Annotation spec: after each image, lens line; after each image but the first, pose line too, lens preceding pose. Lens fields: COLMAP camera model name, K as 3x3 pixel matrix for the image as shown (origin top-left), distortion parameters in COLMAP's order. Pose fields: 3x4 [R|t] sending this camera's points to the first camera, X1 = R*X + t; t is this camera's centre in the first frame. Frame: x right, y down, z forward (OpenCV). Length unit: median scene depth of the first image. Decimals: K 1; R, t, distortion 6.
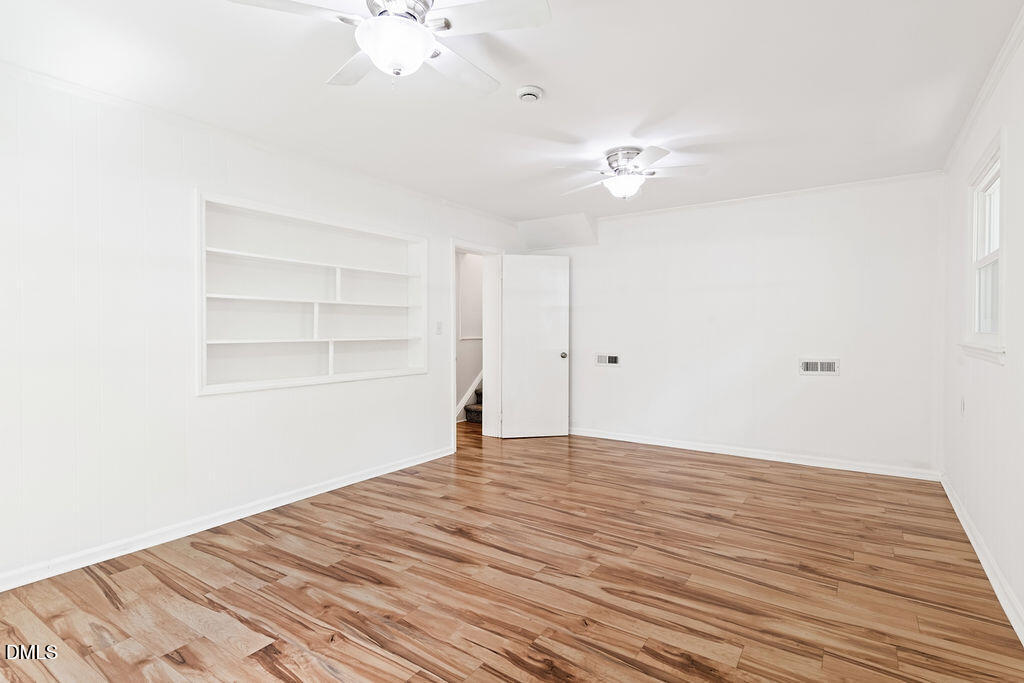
lens RADIAL K [[523.3, 0, 509.3], [0, 523.3, 337.9], [0, 0, 1]] dist [-0.000650, -0.000048]
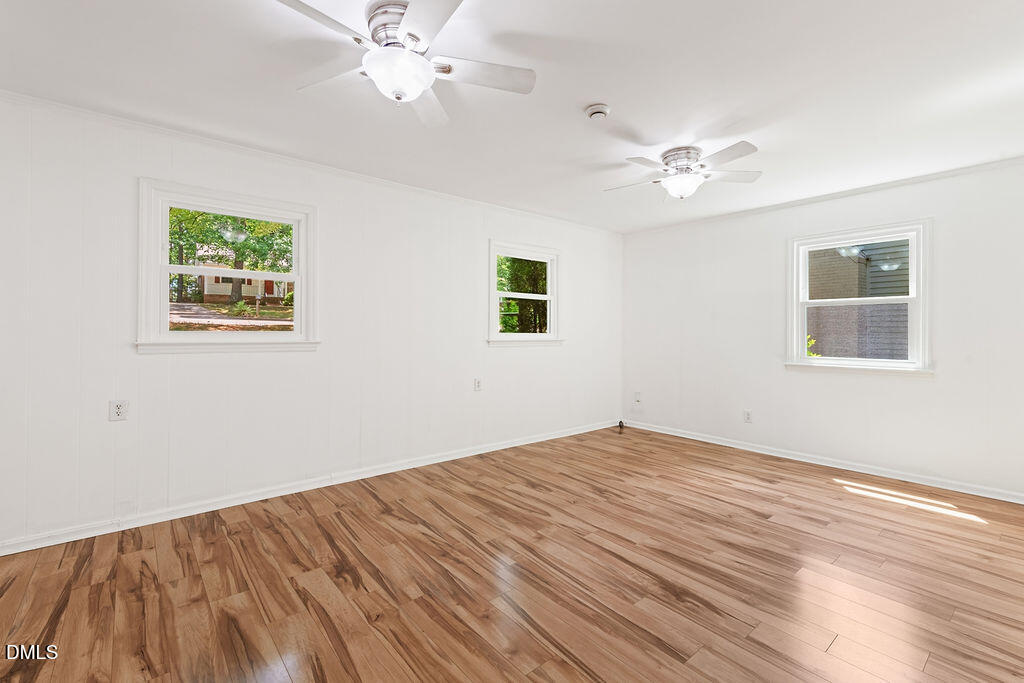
lens RADIAL K [[439.7, 0, 513.6], [0, 439.7, 334.1], [0, 0, 1]] dist [0.001805, -0.000063]
pose [[-0.961180, -0.003774, 0.275896, -0.045750], [0.002351, 0.999758, 0.021864, -0.029483], [-0.275912, 0.021664, -0.960939, 1.915563]]
